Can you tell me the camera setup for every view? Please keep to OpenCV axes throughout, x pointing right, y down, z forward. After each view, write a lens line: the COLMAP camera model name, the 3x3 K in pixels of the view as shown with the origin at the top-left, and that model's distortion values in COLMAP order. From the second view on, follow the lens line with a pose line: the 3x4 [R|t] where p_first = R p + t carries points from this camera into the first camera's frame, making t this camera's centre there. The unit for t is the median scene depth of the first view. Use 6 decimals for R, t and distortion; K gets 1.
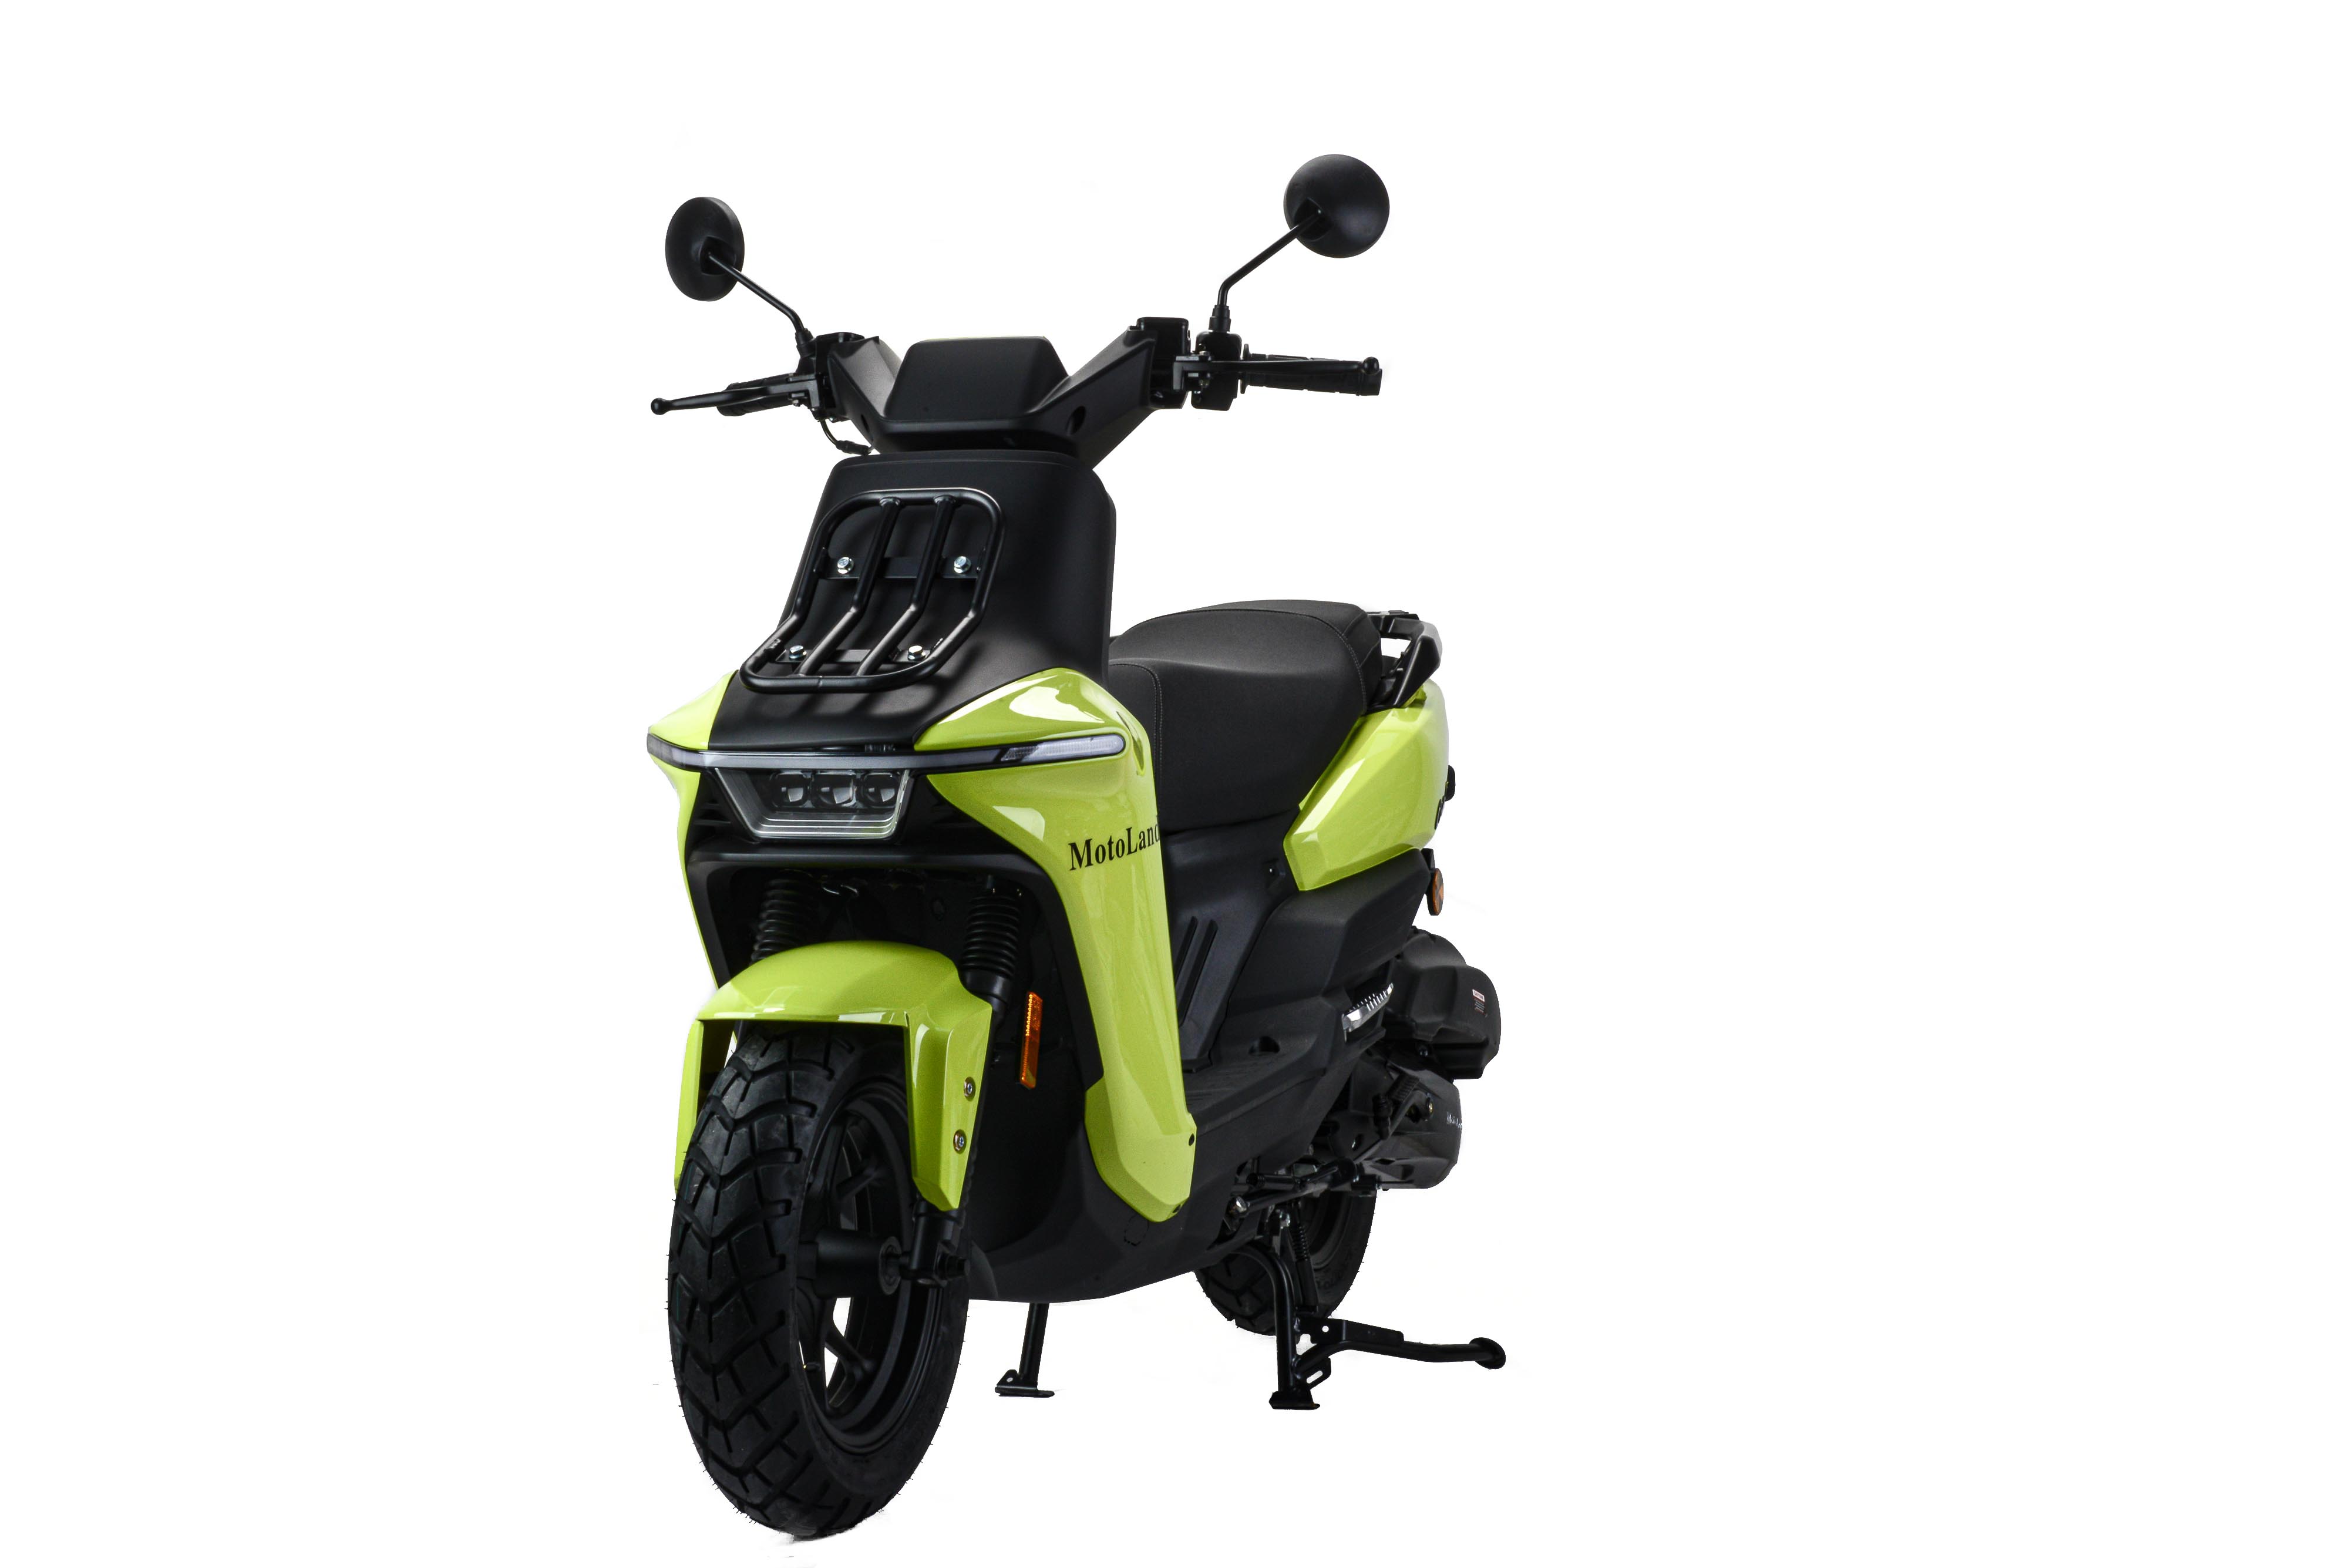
lens RADIAL K [[4261.4, 0, 1190.9], [0, 4261.4, 796.4], [0, 0, 1]] dist [0.367607, 0.000000]
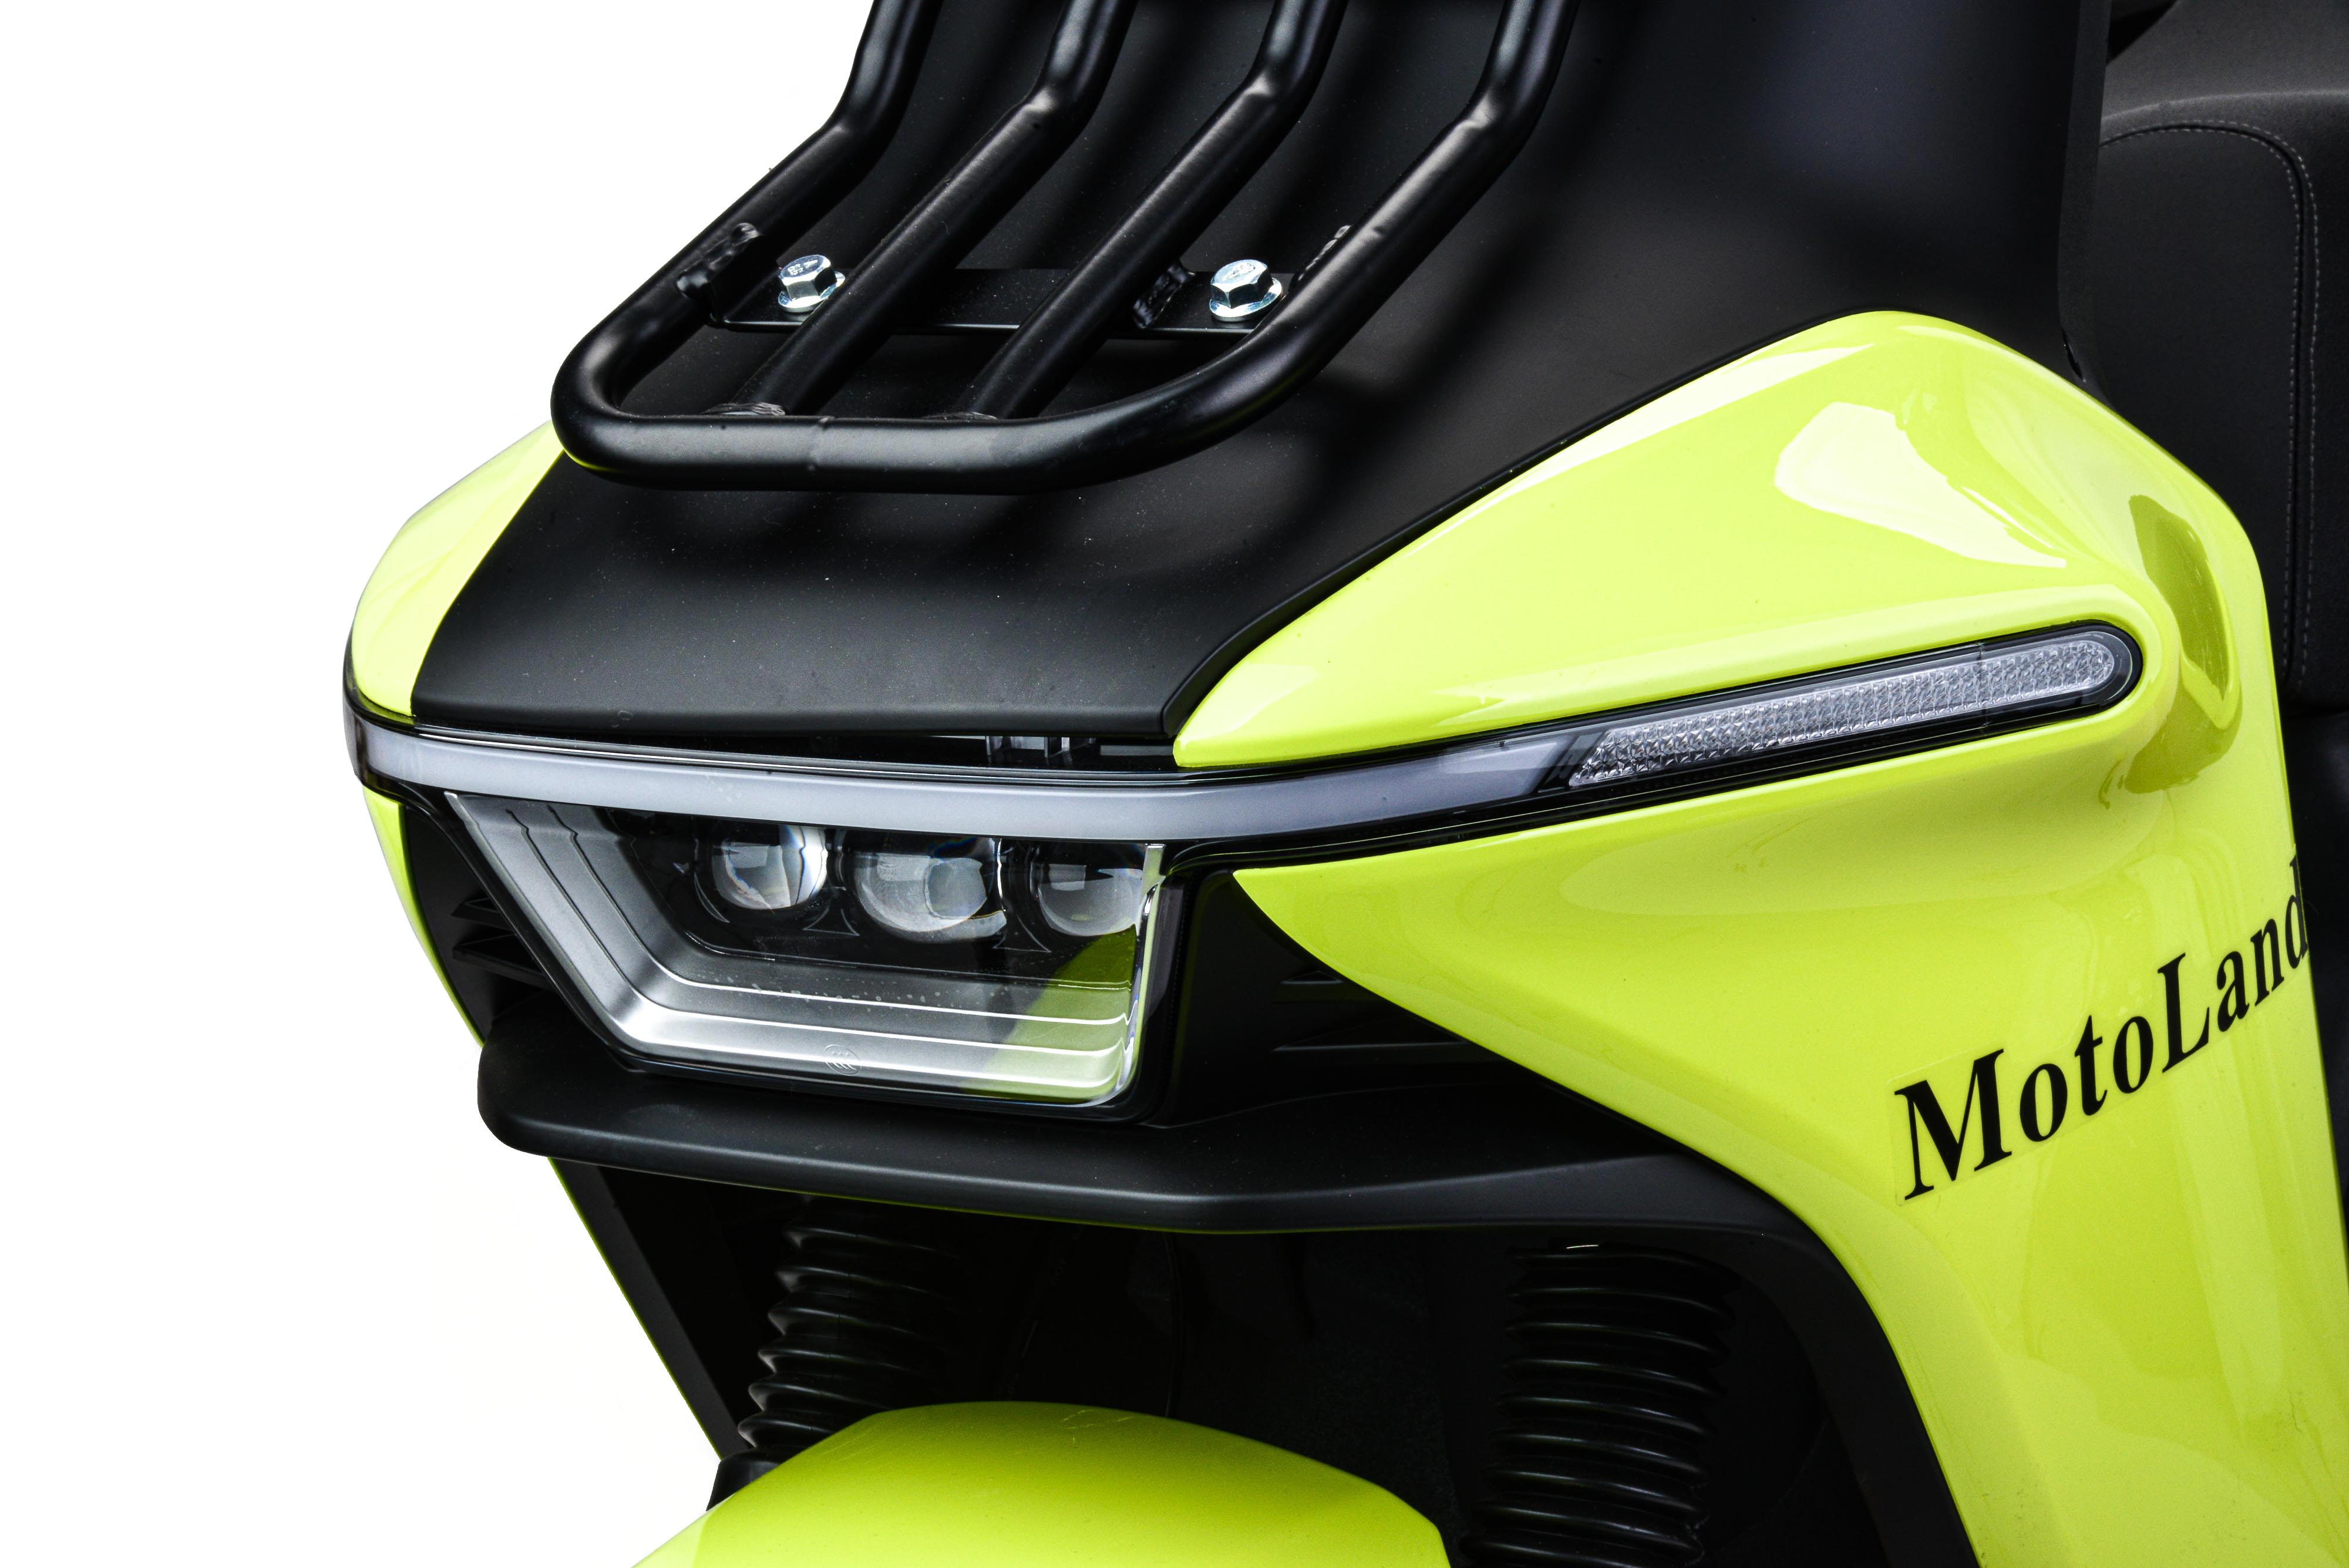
lens RADIAL K [[4896.0, 0, 1190.9], [0, 4896.0, 799.6], [0, 0, 1]] dist [0.515057, 0.000000]
pose [[0.974772, -0.003376, -0.223178, -0.005588], [0.037669, 0.988032, 0.149581, -0.046815], [0.220002, -0.154214, 0.963233, 0.729044]]
